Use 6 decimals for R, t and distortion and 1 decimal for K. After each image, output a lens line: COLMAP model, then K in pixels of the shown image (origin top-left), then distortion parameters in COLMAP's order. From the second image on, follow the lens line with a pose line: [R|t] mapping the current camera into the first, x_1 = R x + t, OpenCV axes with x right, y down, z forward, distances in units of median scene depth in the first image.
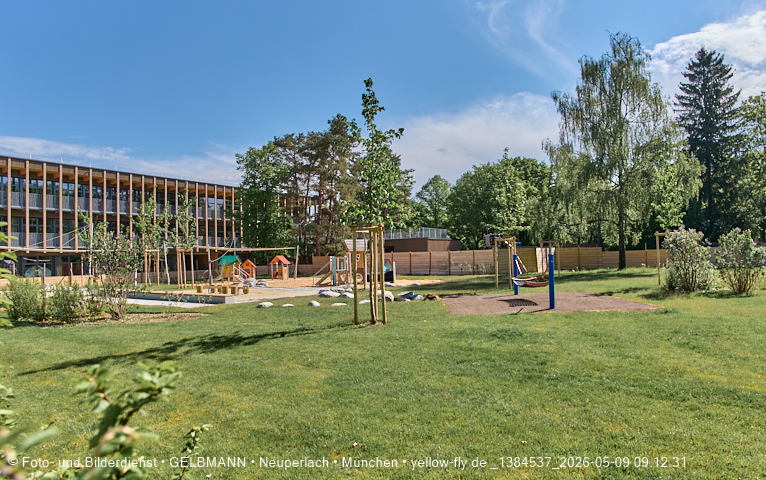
lens RADIAL K [[450.5, 0, 416.4], [0, 450.5, 243.1], [0, 0, 1]] dist [-0.082296, 0.037898]
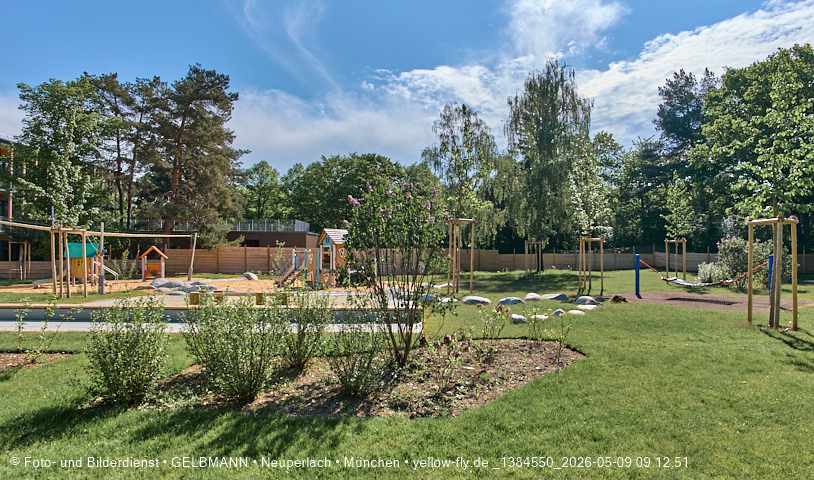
lens RADIAL K [[449.8, 0, 415.8], [0, 449.8, 228.3], [0, 0, 1]] dist [-0.062956, 0.026904]
pose [[0.838826, 0.060354, 0.541044, -0.268616], [-0.041540, 0.998034, -0.046928, 0.013521], [-0.542813, 0.016889, 0.839684, 0.176686]]
